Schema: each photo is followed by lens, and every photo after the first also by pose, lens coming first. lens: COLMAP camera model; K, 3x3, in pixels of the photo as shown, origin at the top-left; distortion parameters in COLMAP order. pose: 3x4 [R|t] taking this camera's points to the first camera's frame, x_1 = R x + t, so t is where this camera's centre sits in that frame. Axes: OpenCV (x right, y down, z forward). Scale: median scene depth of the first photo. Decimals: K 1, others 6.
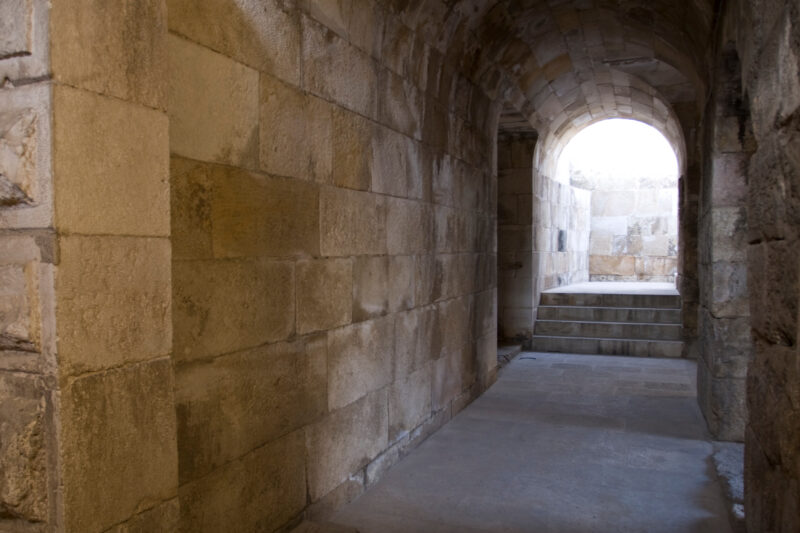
lens RADIAL K [[621.0, 0, 398.3], [0, 621.0, 265.9], [0, 0, 1]] dist [-0.091870, 0.058163]
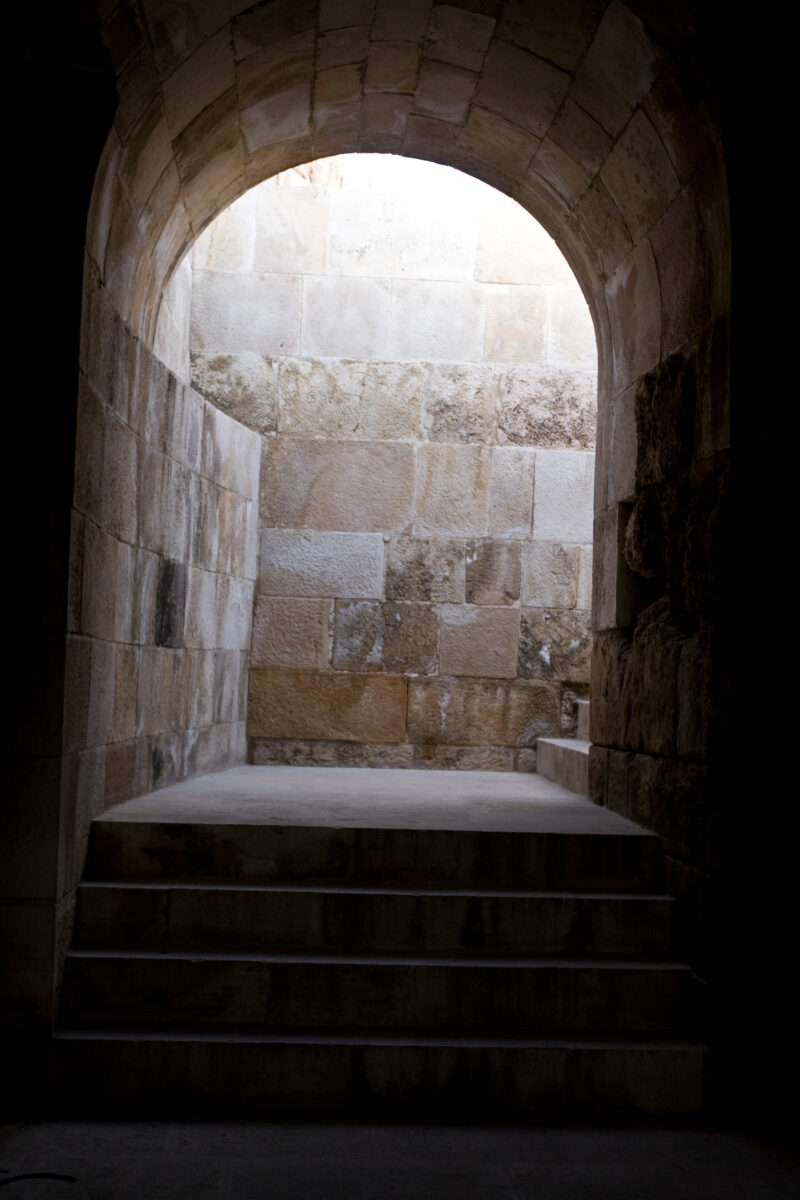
lens RADIAL K [[1784.6, 0, 397.5], [0, 1784.6, 597.0], [0, 0, 1]] dist [-0.033832, 0.000000]
pose [[0.910524, 0.049018, 0.410540, 0.047003], [-0.025572, 0.997723, -0.062413, -0.000648], [-0.412665, 0.046330, 0.909704, 0.274461]]
